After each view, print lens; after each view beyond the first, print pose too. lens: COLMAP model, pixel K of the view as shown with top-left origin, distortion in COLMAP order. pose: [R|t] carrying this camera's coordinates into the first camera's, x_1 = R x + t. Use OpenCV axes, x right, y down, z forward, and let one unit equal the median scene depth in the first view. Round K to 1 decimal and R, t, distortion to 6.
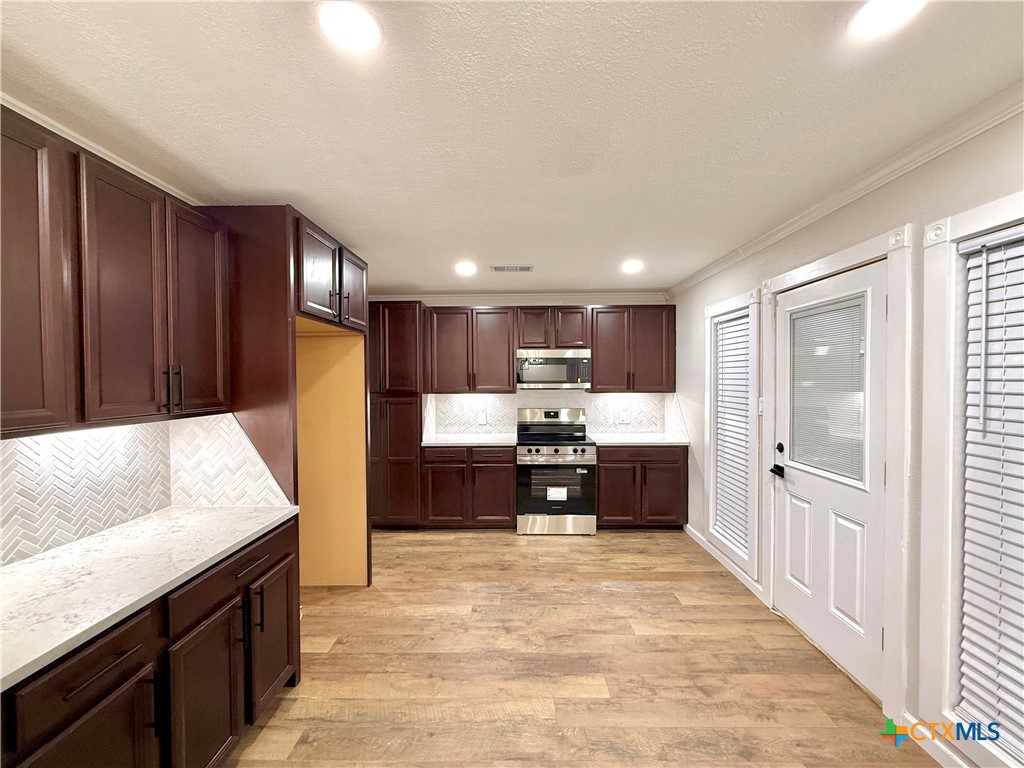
lens RADIAL K [[407.0, 0, 510.8], [0, 407.0, 386.4], [0, 0, 1]] dist [0.001103, -0.000284]
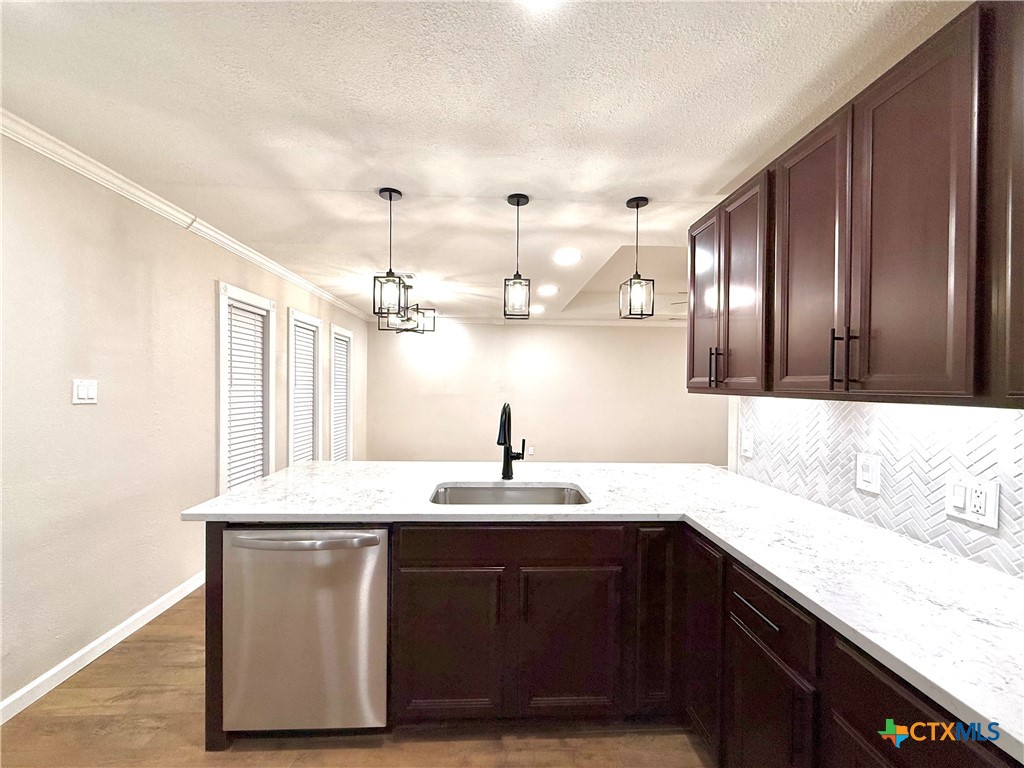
lens RADIAL K [[404.7, 0, 510.4], [0, 404.7, 384.8], [0, 0, 1]] dist [-0.000656, -0.000163]
pose [[-0.997834, -0.005409, -0.065563, -0.072696], [-0.007070, 0.999659, 0.025126, 0.019889], [0.065405, 0.025535, -0.997532, 0.547546]]
